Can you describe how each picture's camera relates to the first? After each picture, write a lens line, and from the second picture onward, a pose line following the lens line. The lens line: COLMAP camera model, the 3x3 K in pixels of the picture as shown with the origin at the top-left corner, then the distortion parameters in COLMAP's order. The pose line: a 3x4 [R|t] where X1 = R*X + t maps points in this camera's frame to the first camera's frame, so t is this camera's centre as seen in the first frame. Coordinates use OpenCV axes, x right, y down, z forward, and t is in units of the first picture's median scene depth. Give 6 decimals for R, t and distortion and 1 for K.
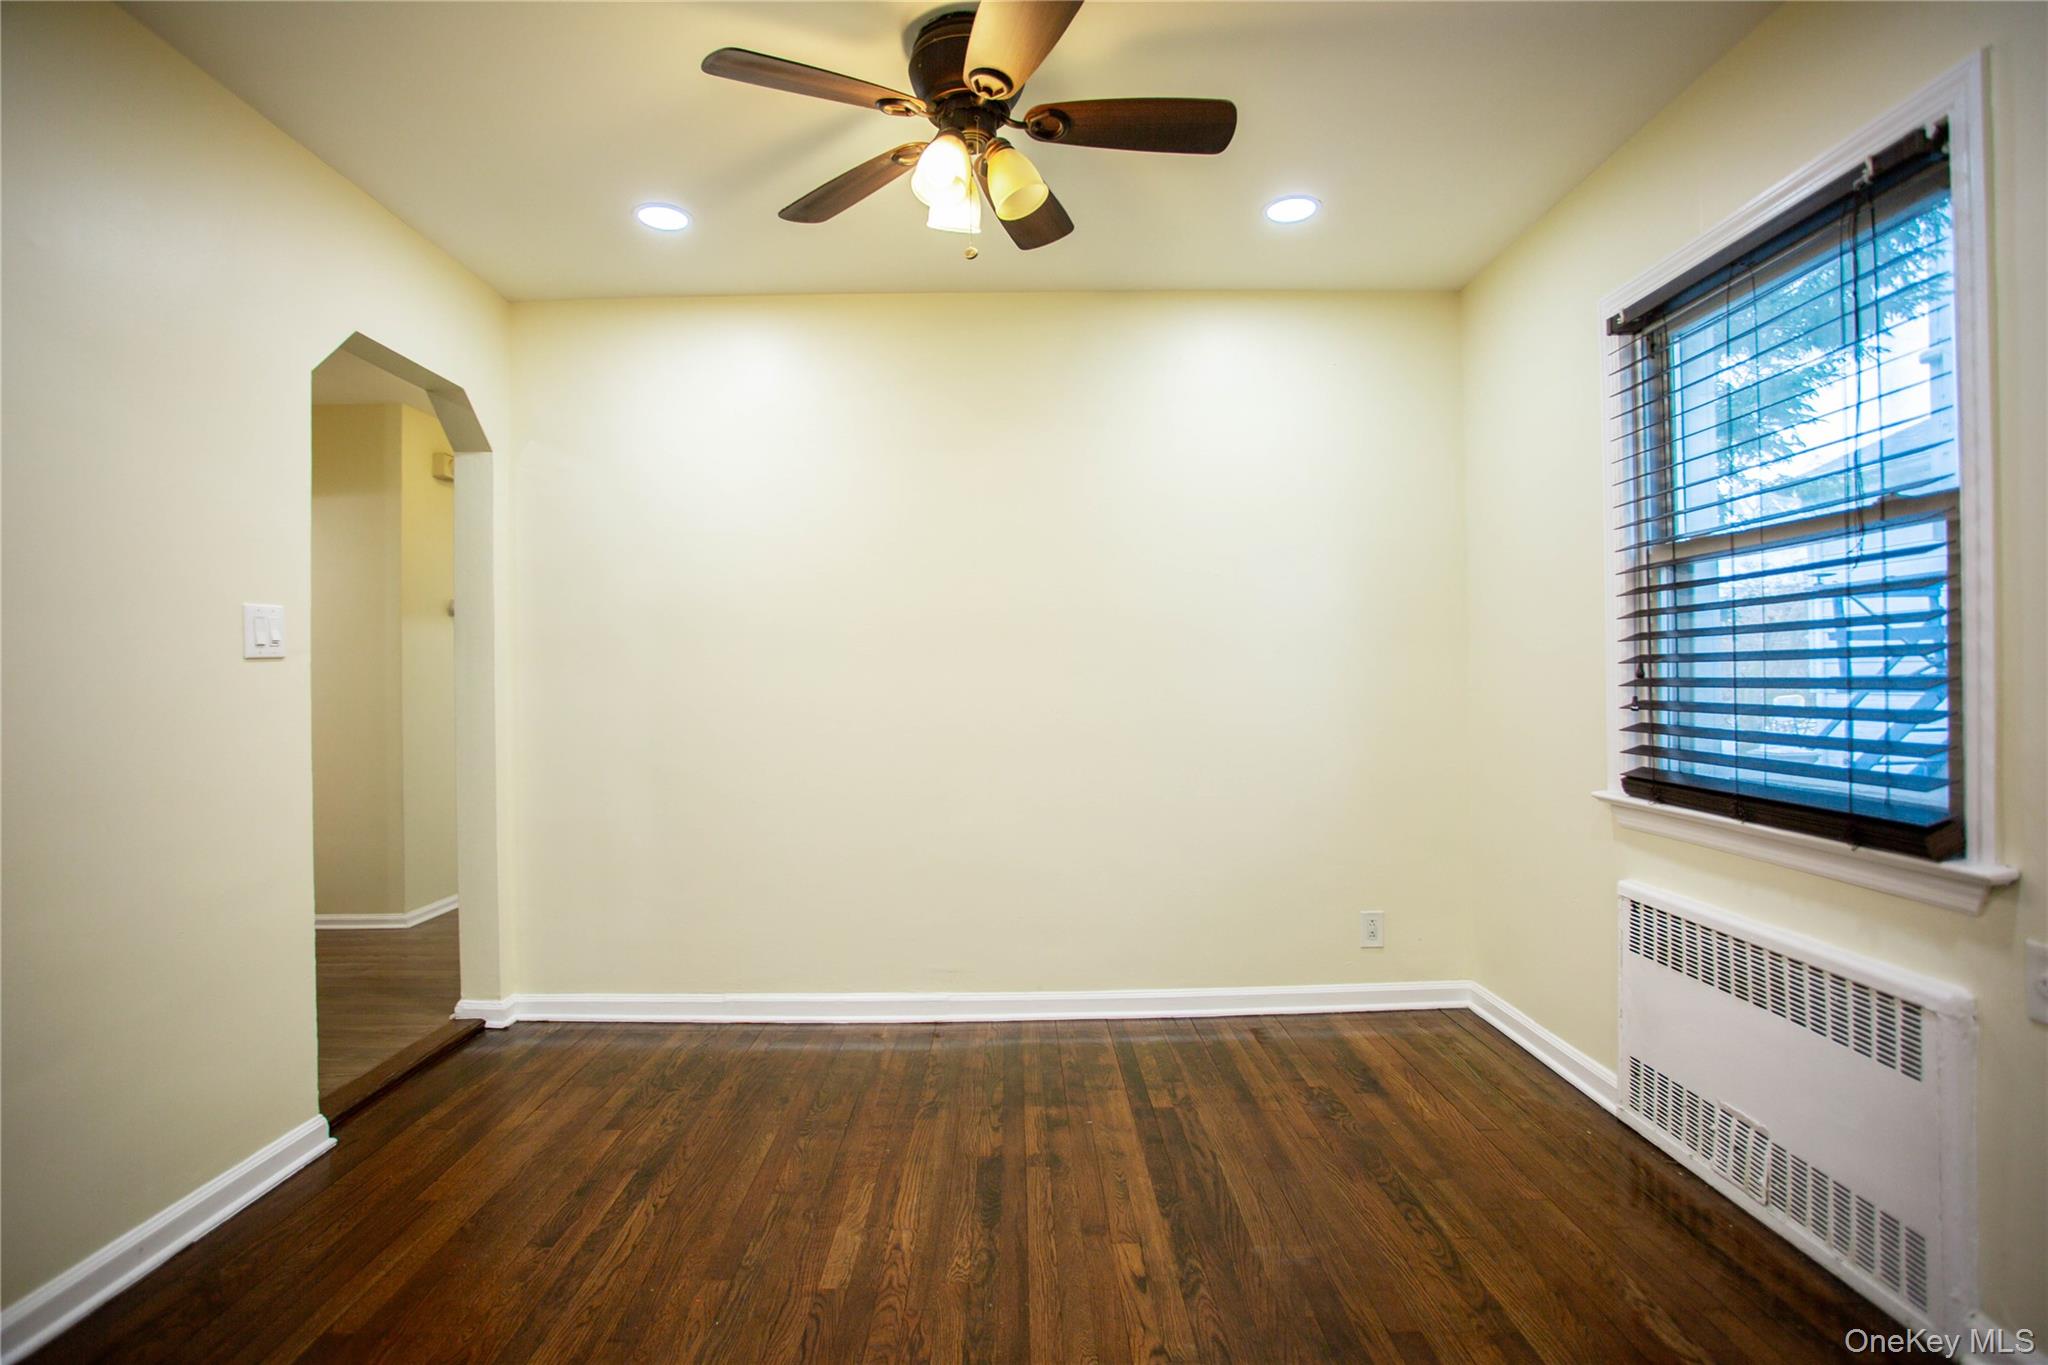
lens RADIAL K [[993.1, 0, 1021.3], [0, 993.1, 675.3], [0, 0, 1]] dist [-0.082067, 0.040810]
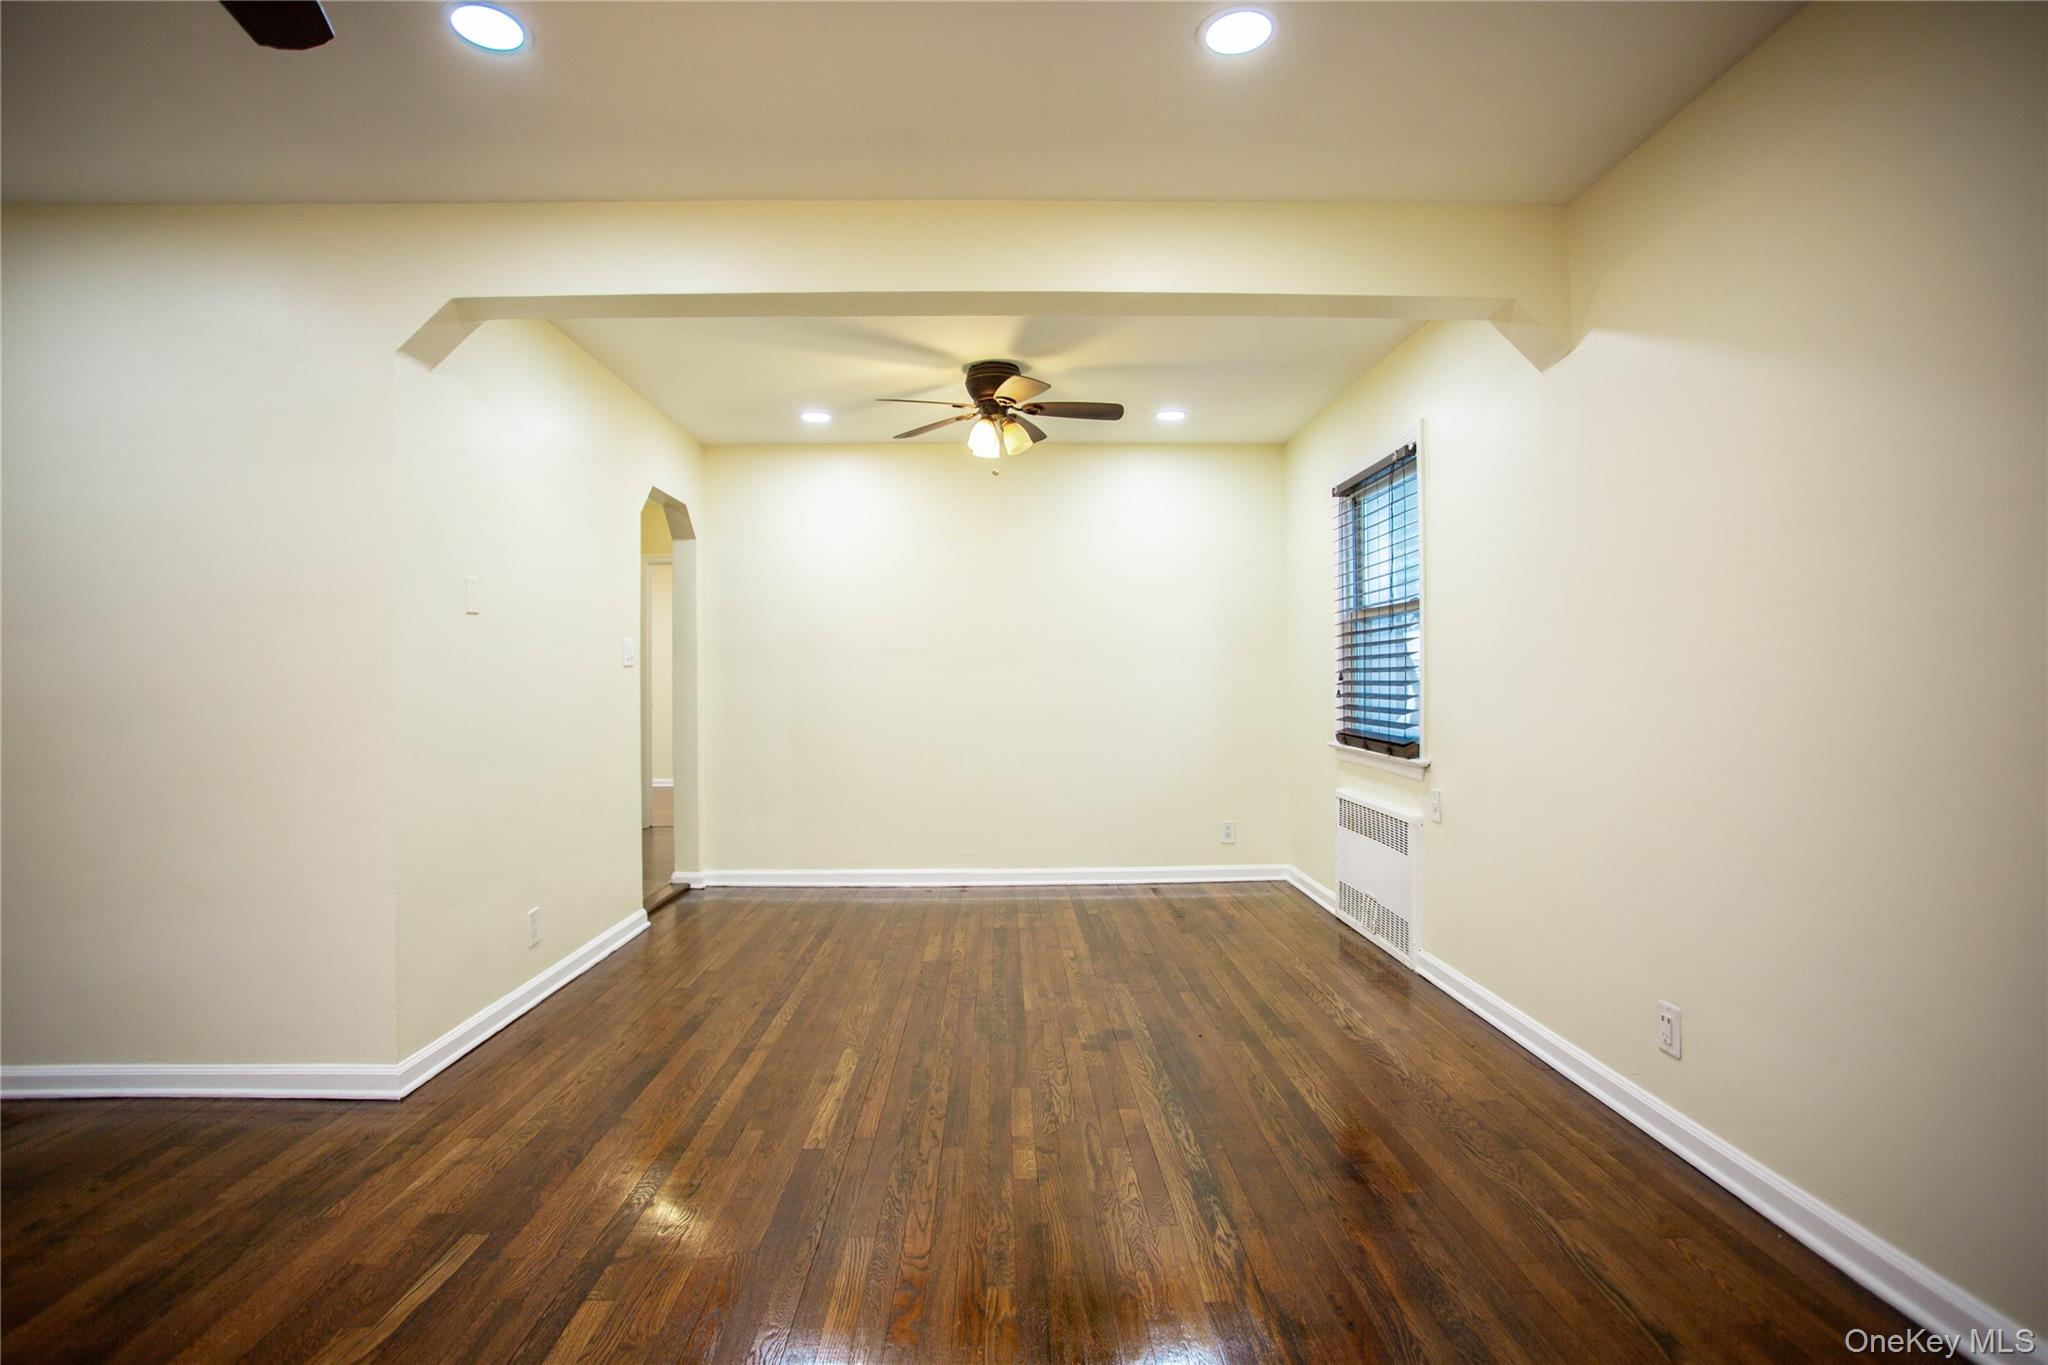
lens RADIAL K [[993.1, 0, 1021.3], [0, 993.1, 675.3], [0, 0, 1]] dist [-0.082067, 0.040810]
pose [[0.999888, 0.006050, 0.013671, -0.019033], [-0.006049, 0.999982, -0.000158, -0.003212], [-0.013672, 0.000076, 0.999907, -0.910704]]
